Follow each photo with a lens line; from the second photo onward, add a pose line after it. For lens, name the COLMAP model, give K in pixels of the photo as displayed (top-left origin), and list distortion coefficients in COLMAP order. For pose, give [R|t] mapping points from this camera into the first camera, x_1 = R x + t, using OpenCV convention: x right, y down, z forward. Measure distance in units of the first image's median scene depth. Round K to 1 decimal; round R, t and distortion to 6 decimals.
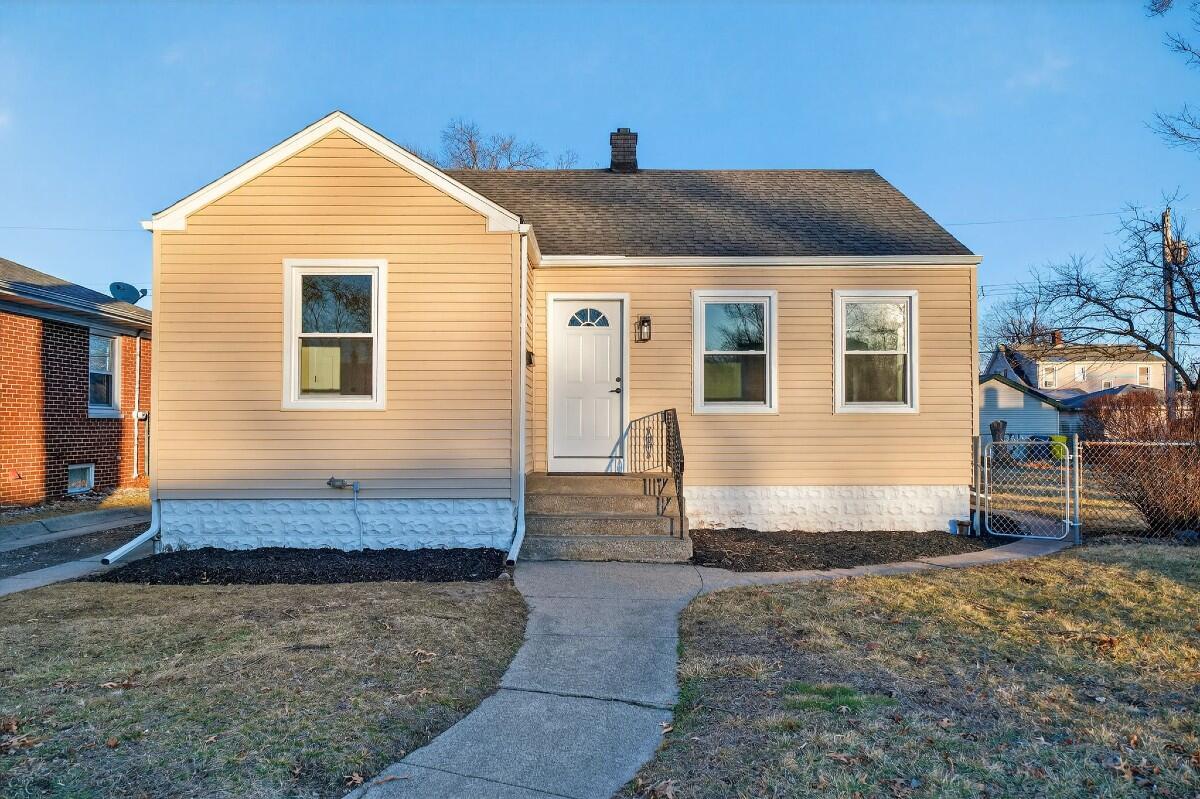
lens RADIAL K [[867.4, 0, 601.0], [0, 867.4, 400.9], [0, 0, 1]] dist [-0.000689, 0.001669]
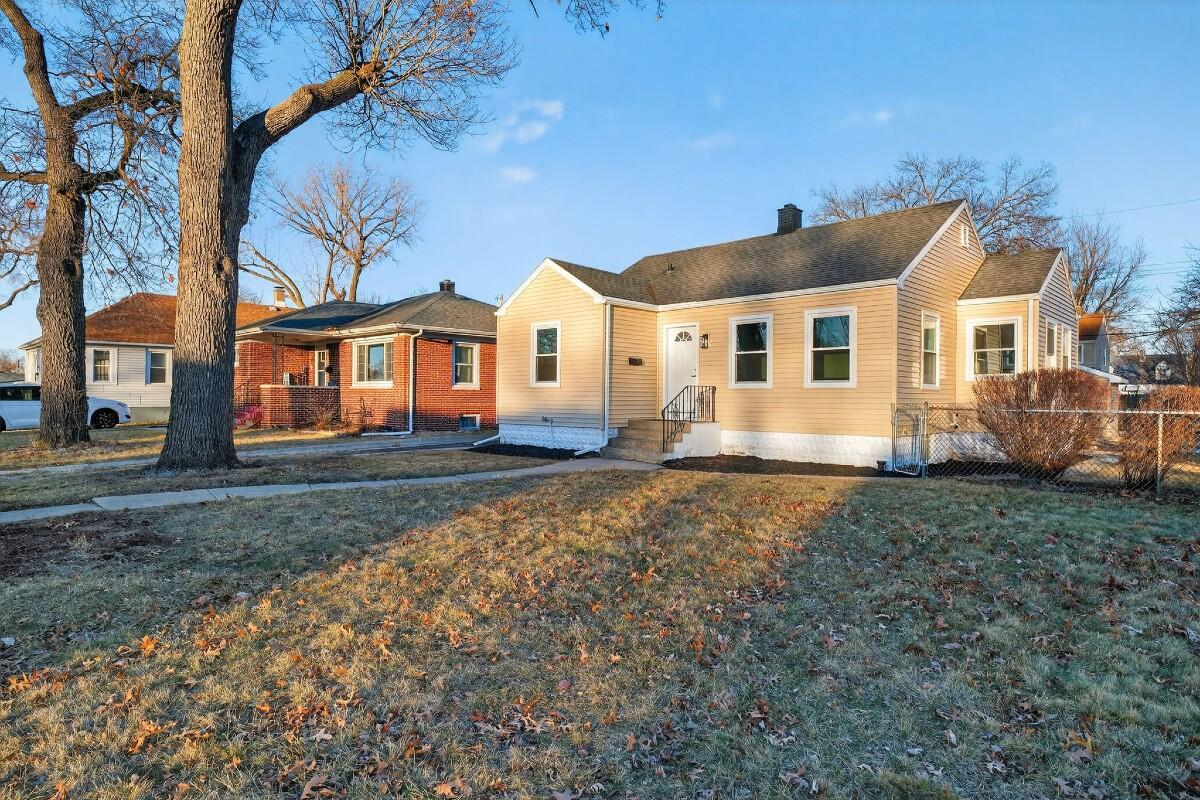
lens RADIAL K [[658.3, 0, 600.0], [0, 658.3, 397.4], [0, 0, 1]] dist [0.001093, 0.000016]
pose [[0.707745, 0.008079, -0.706421, 0.856417], [0.015206, 0.999529, 0.026666, -0.006439], [0.706304, -0.029615, 0.707289, -0.118255]]
